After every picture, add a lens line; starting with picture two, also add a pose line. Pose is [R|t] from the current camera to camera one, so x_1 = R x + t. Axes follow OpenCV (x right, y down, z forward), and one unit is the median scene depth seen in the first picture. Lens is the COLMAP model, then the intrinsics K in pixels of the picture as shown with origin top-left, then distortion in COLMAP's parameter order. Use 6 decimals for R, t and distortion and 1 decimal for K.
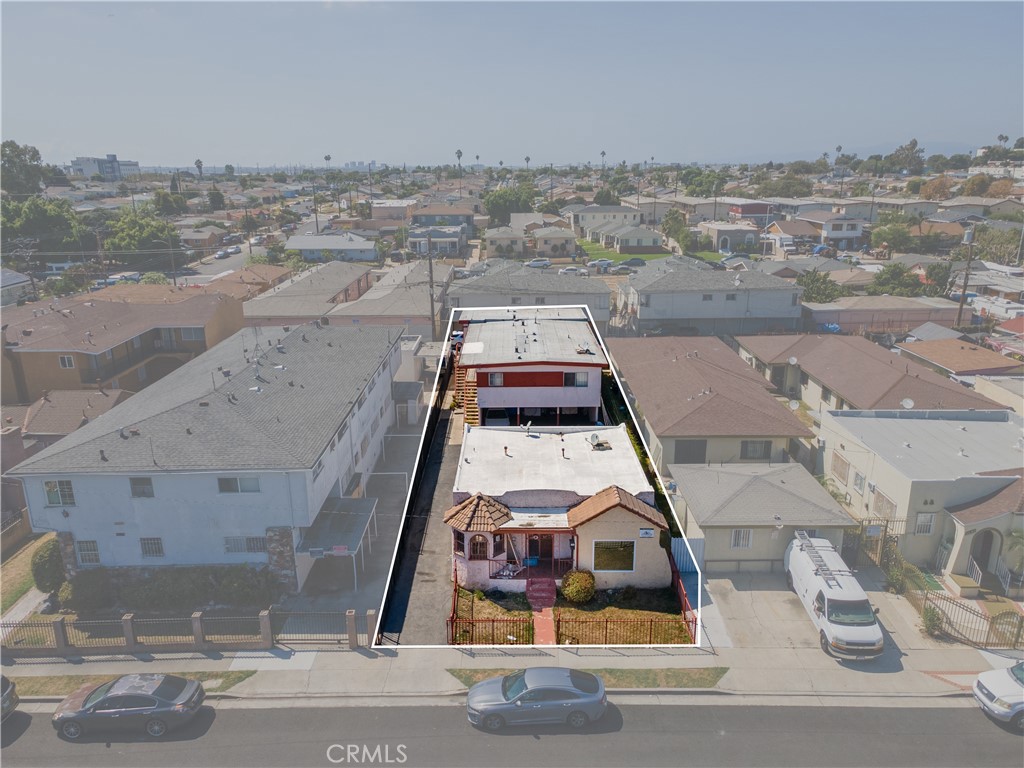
lens RADIAL K [[749.0, 0, 516.2], [0, 749.0, 386.0], [0, 0, 1]] dist [0.027248, 0.030383]
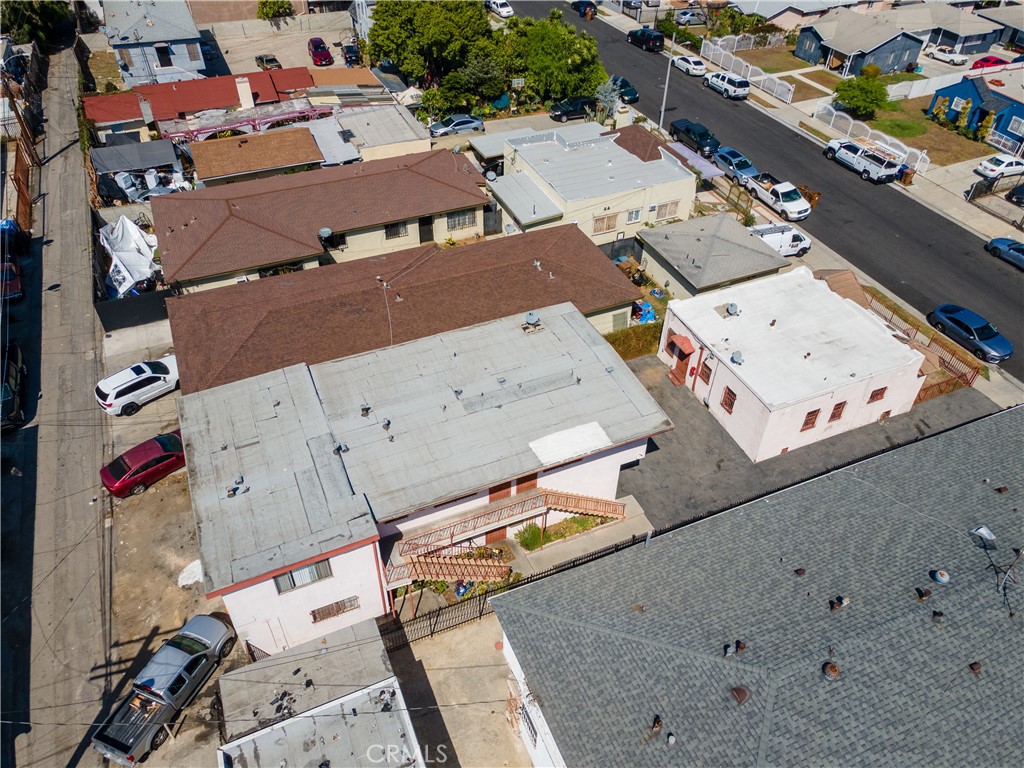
lens RADIAL K [[749.0, 0, 516.2], [0, 749.0, 386.0], [0, 0, 1]] dist [0.027248, 0.030383]
pose [[-0.397807, -0.606141, 0.688725, -0.626999], [0.248937, 0.651208, 0.716909, -0.767458], [-0.883051, 0.456641, -0.108164, 1.661162]]
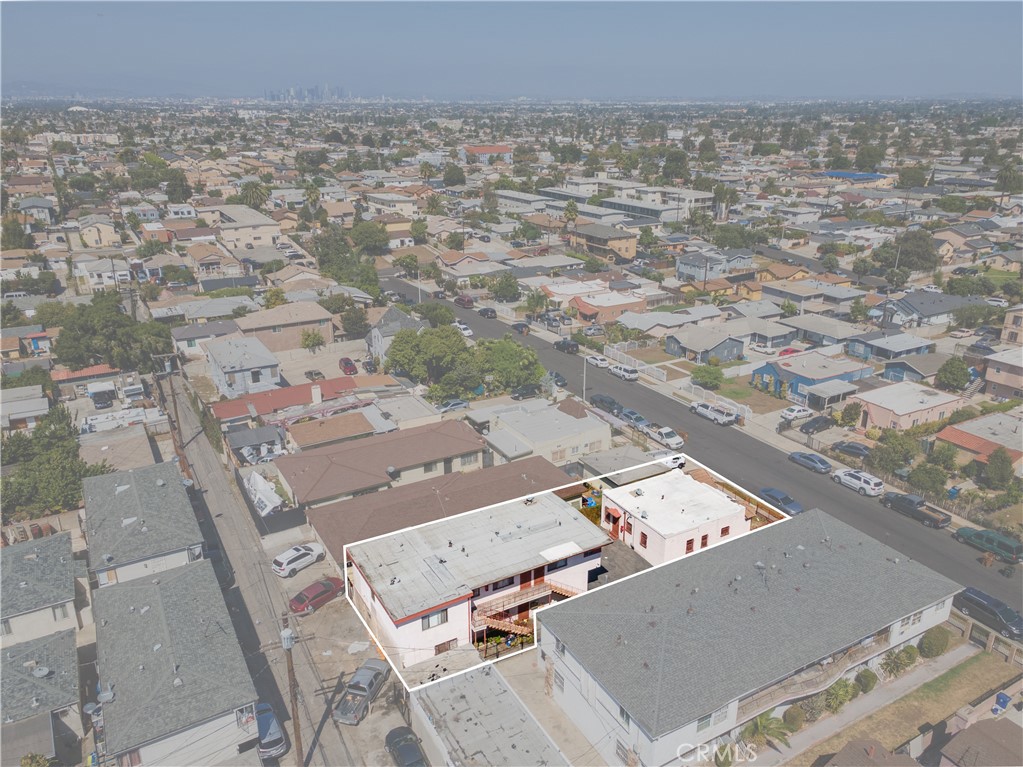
lens RADIAL K [[748.3, 0, 515.7], [0, 748.3, 385.5], [0, 0, 1]] dist [0.027248, 0.030383]
pose [[-0.495154, -0.292170, 0.818205, -1.302279], [0.252889, 0.852512, 0.457462, -1.187357], [-0.831186, 0.433429, -0.348238, 2.048086]]
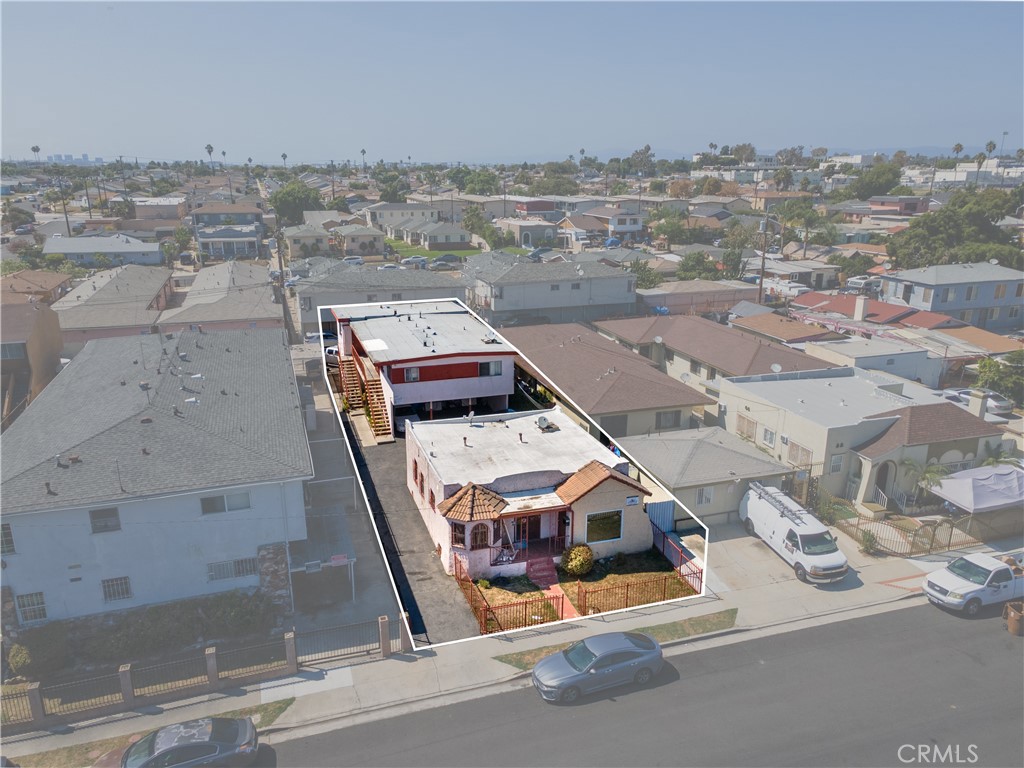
lens RADIAL K [[749.0, 0, 516.2], [0, 749.0, 386.0], [0, 0, 1]] dist [0.027248, 0.030383]
pose [[0.951120, -0.079243, 0.298483, -0.274712], [0.079094, 0.996788, 0.012601, 0.006631], [-0.298522, 0.011624, 0.954332, 0.029932]]
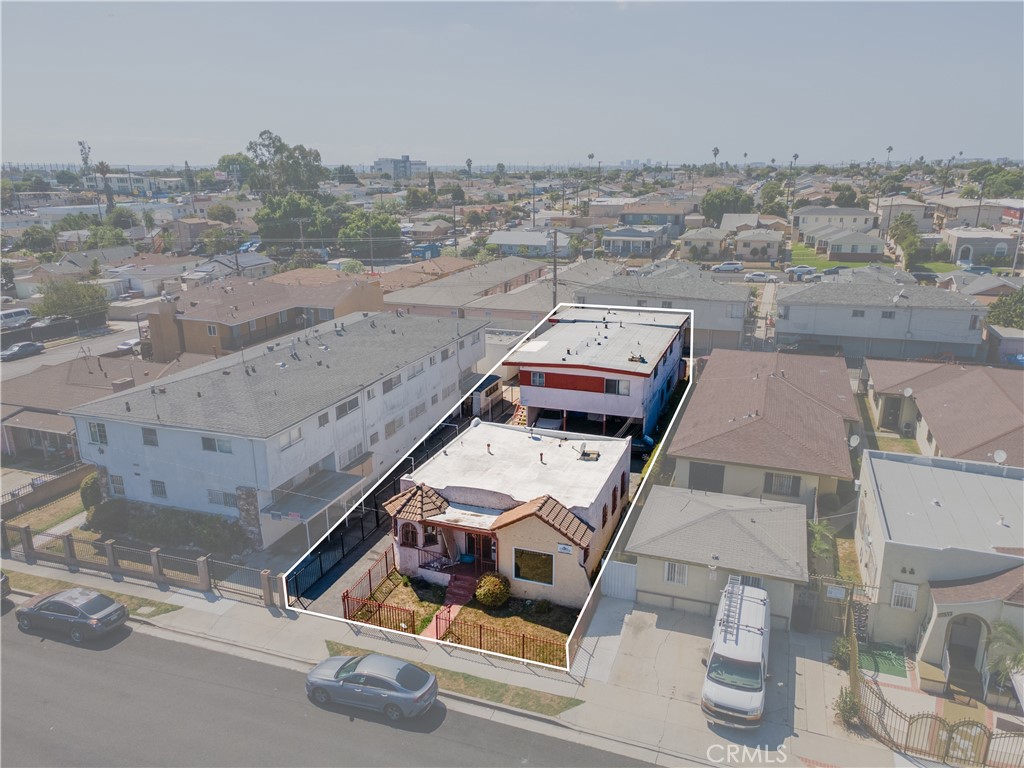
lens RADIAL K [[750.8, 0, 512.0], [0, 750.8, 384.0], [0, 0, 1]] dist [0.025999, 0.032652]
pose [[0.939564, 0.098549, -0.327884, 0.385654], [-0.098751, 0.994982, 0.016077, -0.021207], [0.327823, 0.017273, 0.944581, 0.063358]]
